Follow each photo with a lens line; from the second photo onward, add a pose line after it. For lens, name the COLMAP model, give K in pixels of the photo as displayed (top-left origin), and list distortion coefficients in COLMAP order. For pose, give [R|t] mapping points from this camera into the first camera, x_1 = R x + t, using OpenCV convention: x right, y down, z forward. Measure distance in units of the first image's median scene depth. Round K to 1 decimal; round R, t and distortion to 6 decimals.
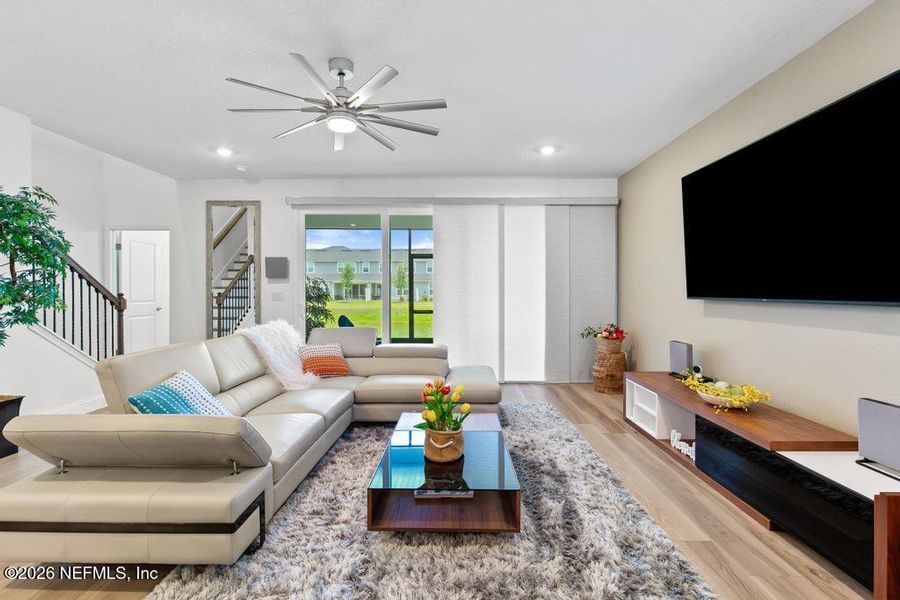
lens RADIAL K [[426.3, 0, 449.2], [0, 426.3, 293.0], [0, 0, 1]] dist [0.001446, -0.000274]
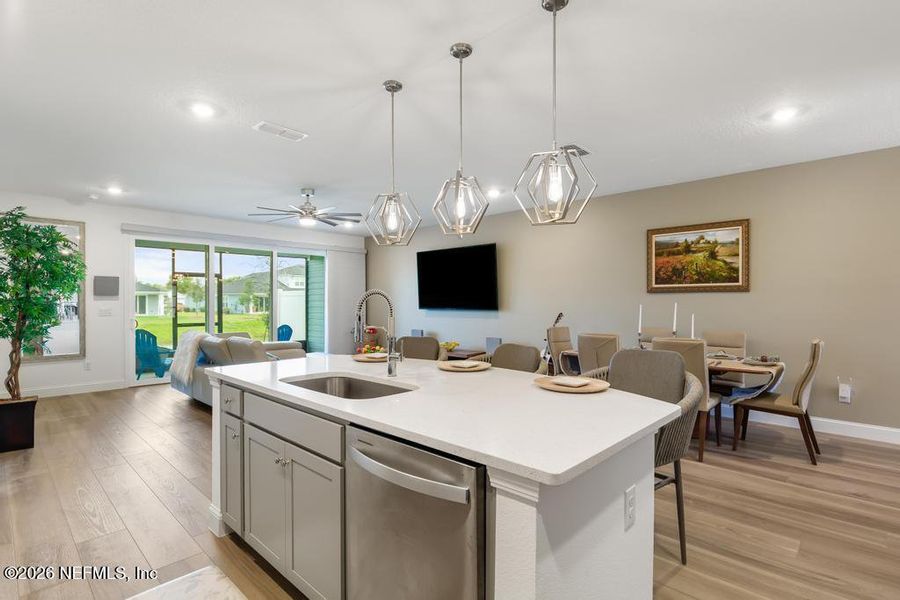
lens RADIAL K [[443.1, 0, 451.3], [0, 443.1, 302.8], [0, 0, 1]] dist [-0.000489, -0.000077]
pose [[0.683583, -0.003170, 0.729866, -1.059308], [0.007101, 0.999972, -0.002308, -0.012633], [-0.729838, 0.006761, 0.683587, -0.708403]]
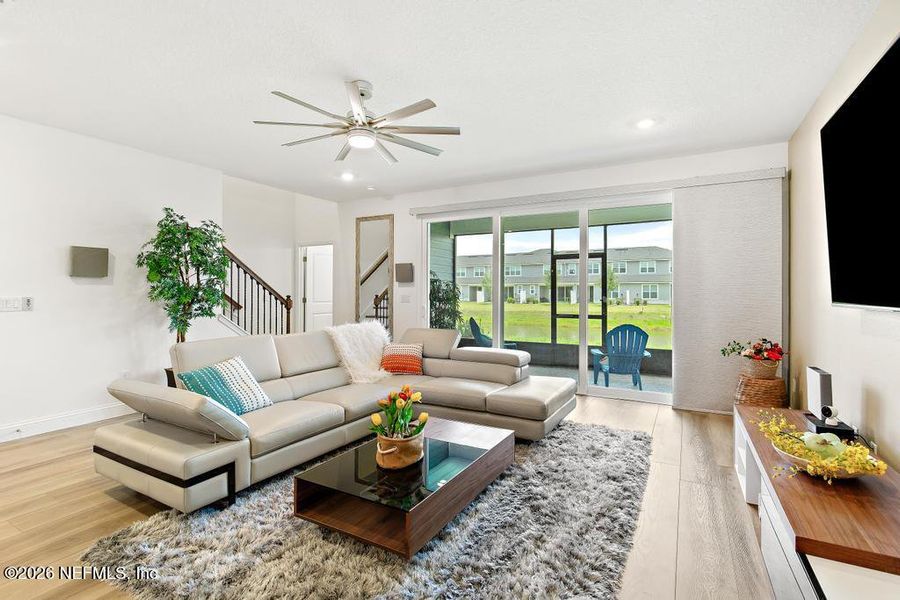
lens RADIAL K [[426.3, 0, 449.2], [0, 426.3, 293.0], [0, 0, 1]] dist [0.001446, -0.000274]
pose [[0.880936, 0.001150, -0.473234, 0.377588], [-0.003716, 0.999983, -0.004487, -0.003699], [0.473221, 0.005711, 0.880925, 0.126656]]
